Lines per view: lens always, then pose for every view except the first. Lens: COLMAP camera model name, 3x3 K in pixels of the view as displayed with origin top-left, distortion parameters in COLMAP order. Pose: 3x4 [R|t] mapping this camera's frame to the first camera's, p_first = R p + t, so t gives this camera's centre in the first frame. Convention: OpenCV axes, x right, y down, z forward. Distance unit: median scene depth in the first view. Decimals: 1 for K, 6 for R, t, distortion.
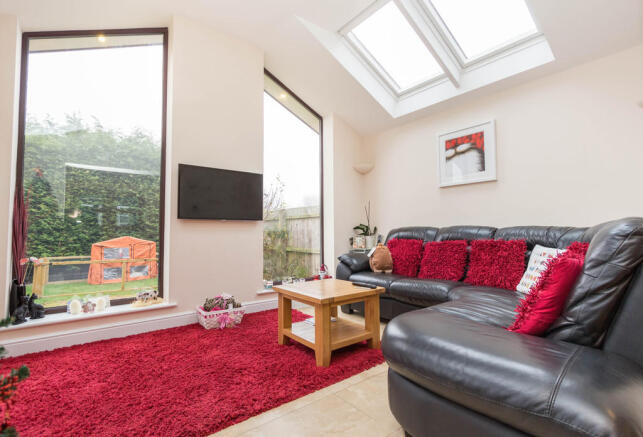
lens RADIAL K [[300.3, 0, 307.9], [0, 300.3, 218.0], [0, 0, 1]] dist [0.011715, -0.002524]
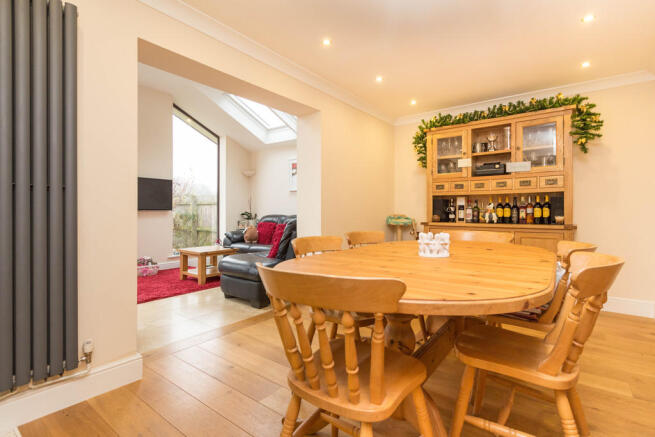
lens RADIAL K [[325.9, 0, 329.2], [0, 325.9, 210.9], [0, 0, 1]] dist [-0.005896, -0.001029]
pose [[0.961990, 0.011503, 0.272841, 0.172412], [-0.024096, 0.998791, 0.042846, -0.080299], [-0.272019, -0.047792, 0.961104, -0.839719]]
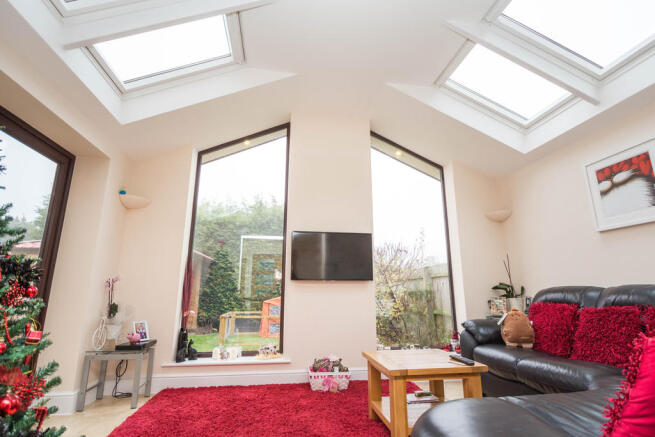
lens RADIAL K [[315.6, 0, 327.8], [0, 315.6, 219.7], [0, 0, 1]] dist [-0.013163, 0.000969]
pose [[0.882996, -0.098421, -0.458946, 0.217161], [0.016953, 0.983819, -0.178363, -0.005865], [0.469074, 0.149713, 0.870377, 0.011712]]
